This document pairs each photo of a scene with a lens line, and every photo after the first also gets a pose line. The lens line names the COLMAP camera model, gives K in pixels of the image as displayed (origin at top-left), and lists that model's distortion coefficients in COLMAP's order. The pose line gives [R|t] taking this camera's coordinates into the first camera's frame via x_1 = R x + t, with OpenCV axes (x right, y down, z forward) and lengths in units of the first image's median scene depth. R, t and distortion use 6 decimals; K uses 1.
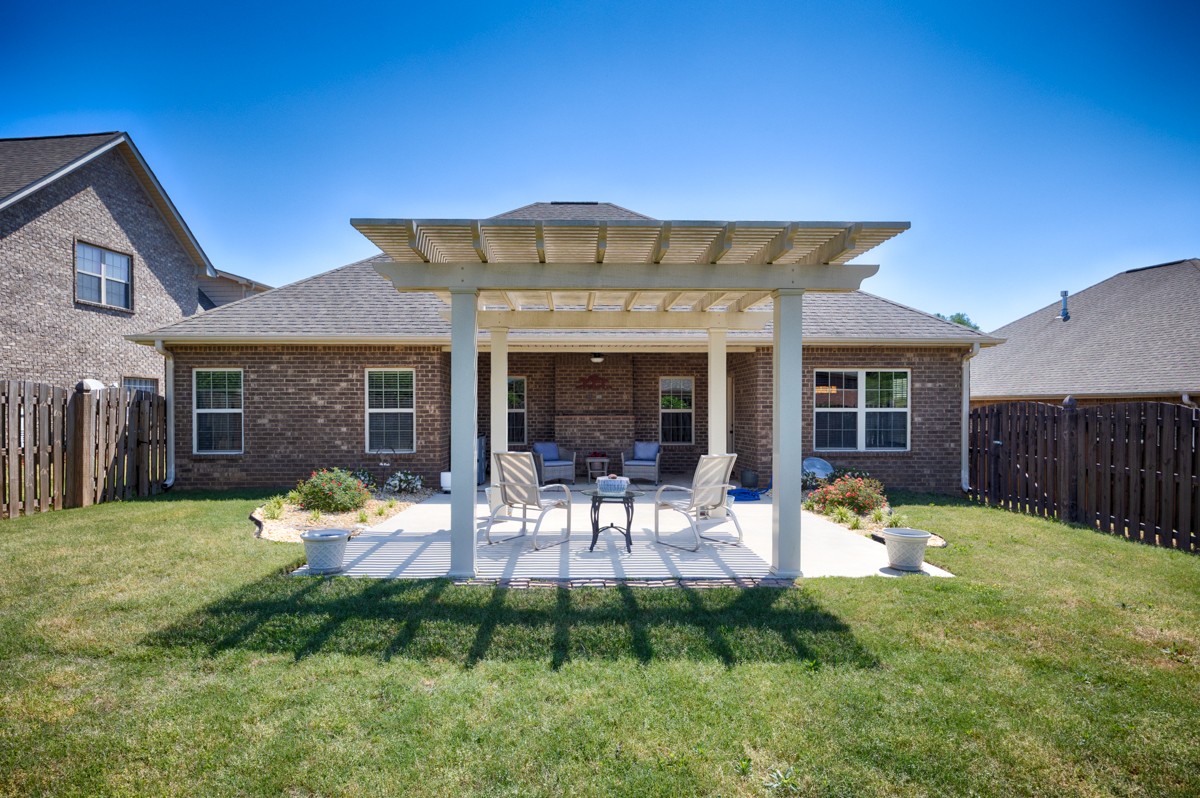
lens RADIAL K [[468.1, 0, 608.2], [0, 468.1, 393.9], [0, 0, 1]] dist [0.001040, 0.000038]
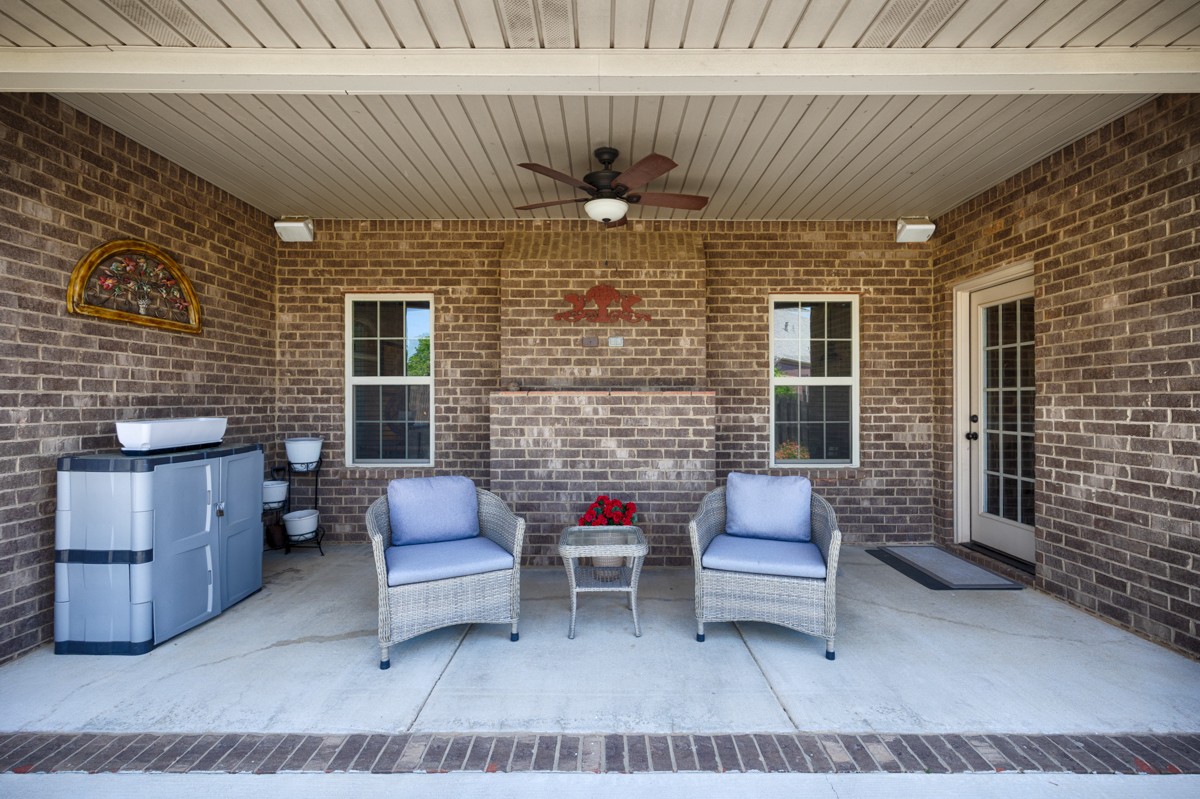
lens RADIAL K [[468.1, 0, 608.2], [0, 468.1, 394.4], [0, 0, 1]] dist [0.001040, 0.000038]
pose [[0.998042, 0.000538, -0.062541, -0.002546], [0.001245, 0.999594, 0.028471, 0.038257], [0.062531, -0.028493, 0.997636, 0.640140]]
